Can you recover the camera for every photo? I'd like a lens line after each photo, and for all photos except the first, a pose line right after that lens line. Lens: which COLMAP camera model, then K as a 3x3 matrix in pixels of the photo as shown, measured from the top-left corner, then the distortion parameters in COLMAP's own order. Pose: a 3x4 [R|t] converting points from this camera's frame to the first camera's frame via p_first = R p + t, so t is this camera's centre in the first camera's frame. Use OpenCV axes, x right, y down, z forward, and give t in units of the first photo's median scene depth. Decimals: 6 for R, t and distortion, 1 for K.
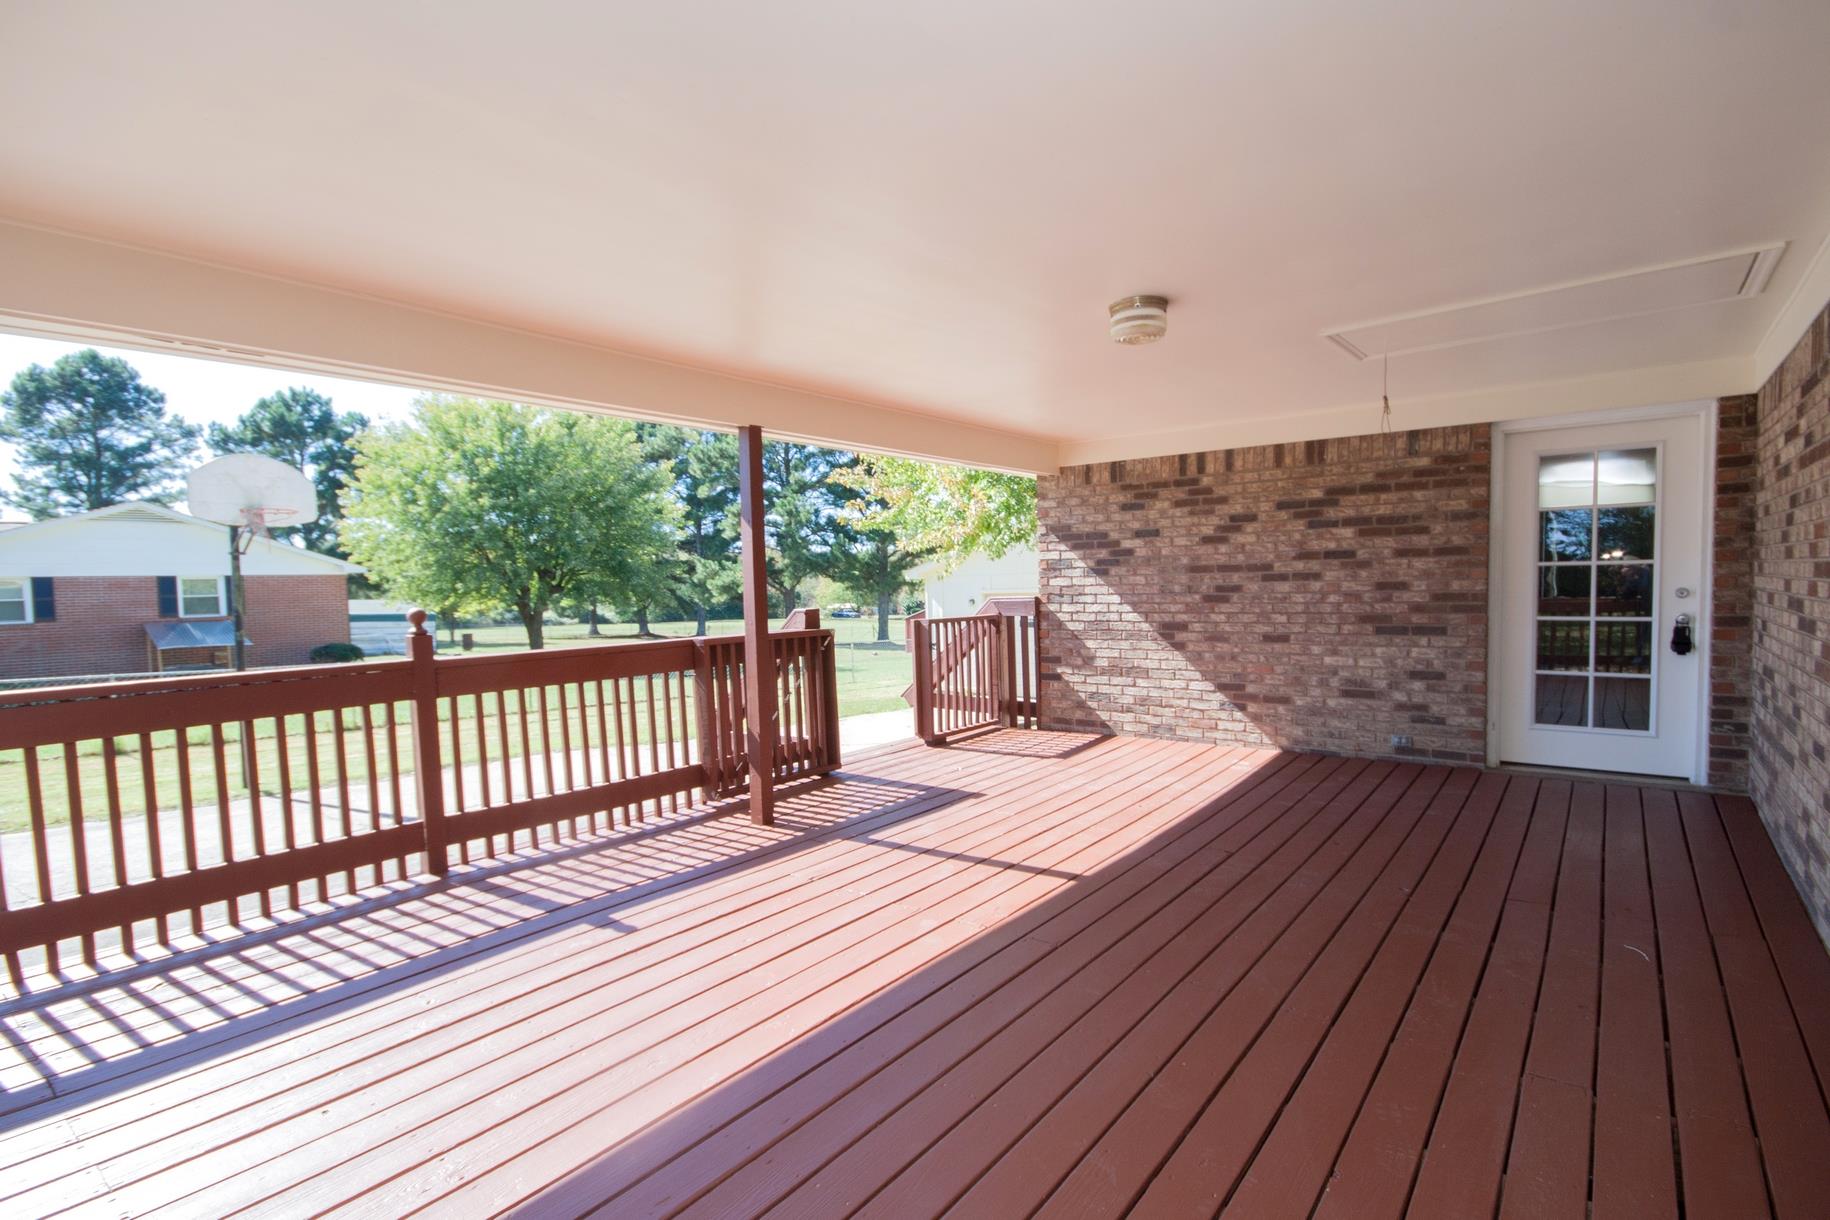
lens RADIAL K [[885.9, 0, 915.0], [0, 885.9, 610.0], [0, 0, 1]] dist [0.001812, -0.000385]
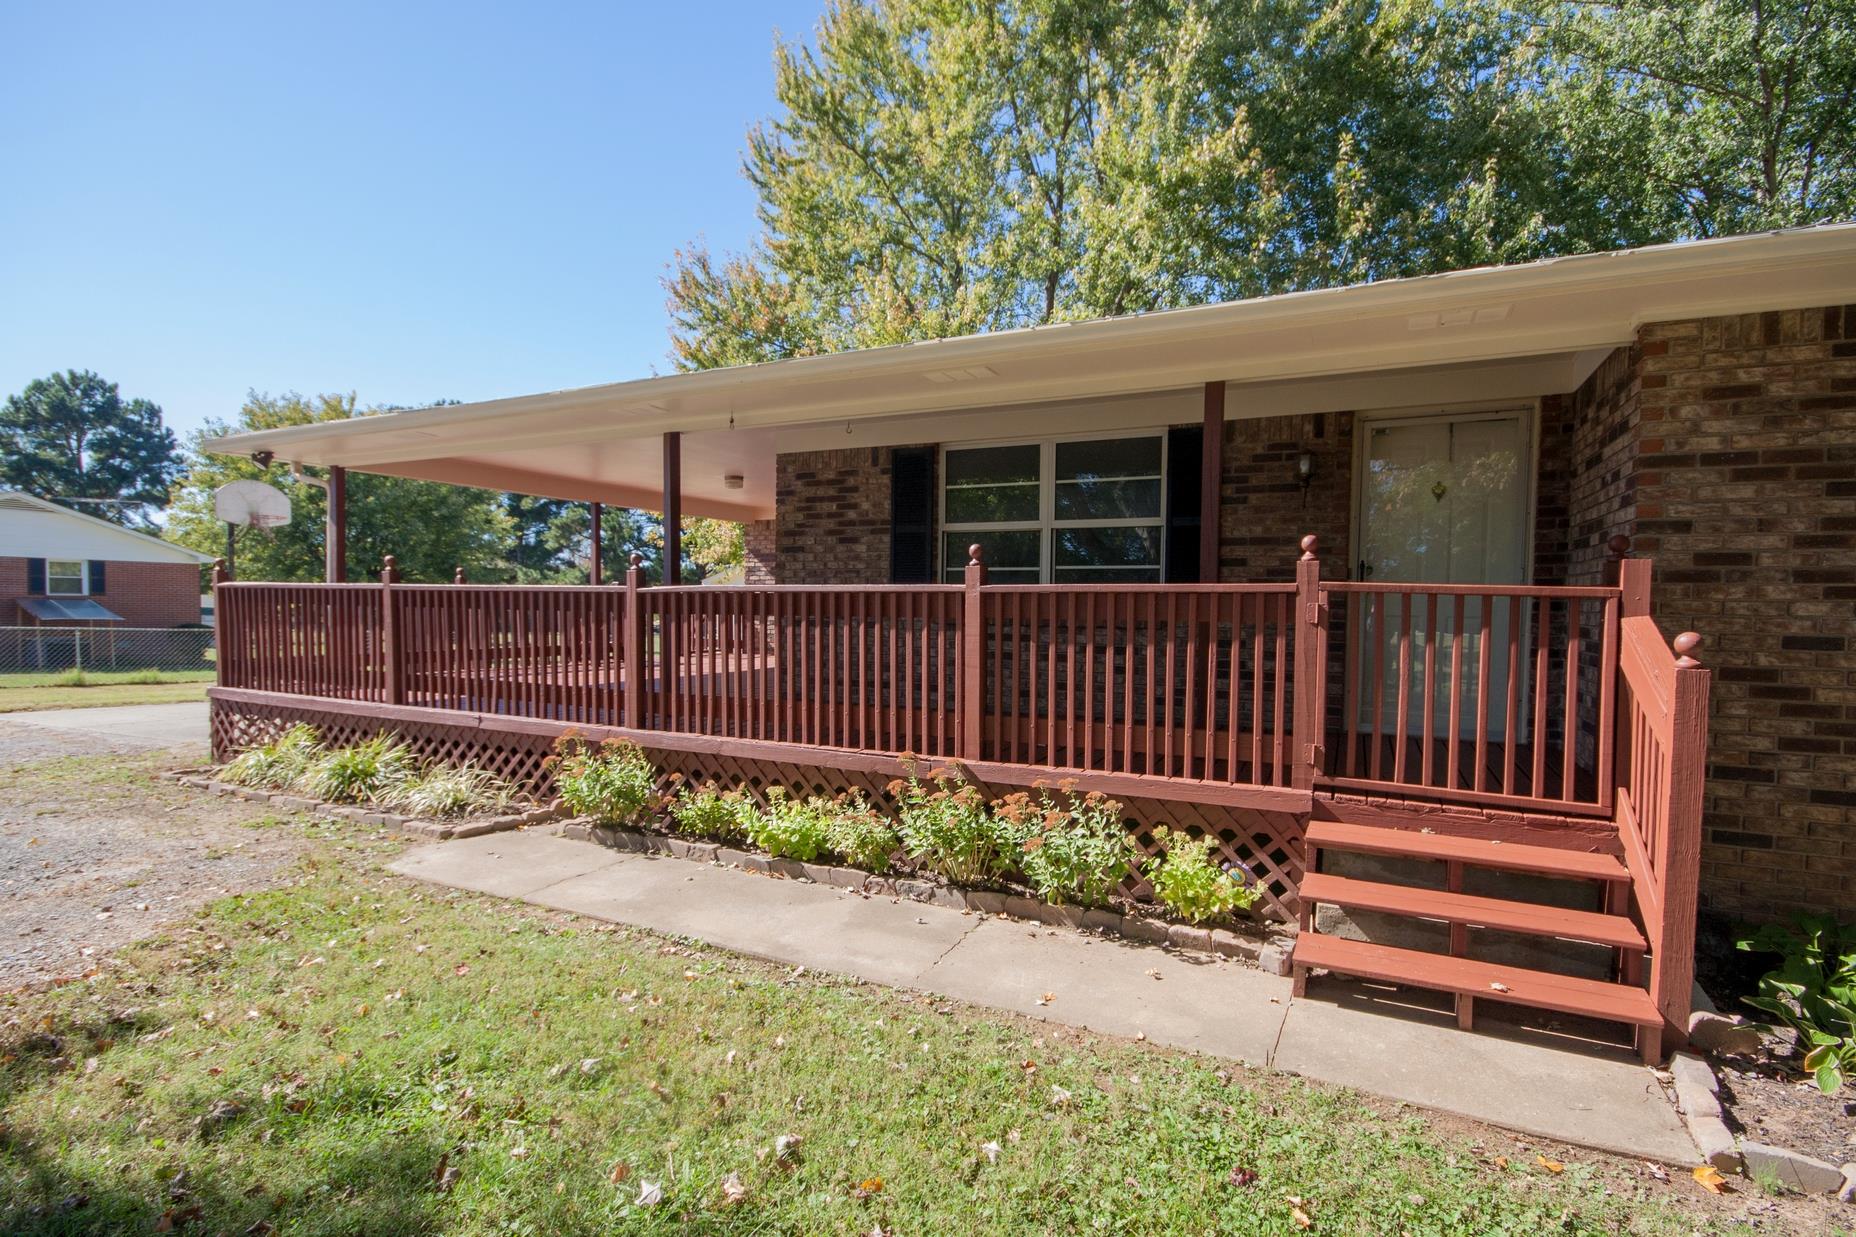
lens RADIAL K [[898.5, 0, 928.0], [0, 898.5, 618.5], [0, 0, 1]] dist [0.001812, -0.000385]
pose [[0.979611, 0.032546, 0.198250, 0.019287], [-0.028773, 0.999346, -0.021882, 0.012034], [-0.198833, 0.015731, 0.979907, -0.136353]]
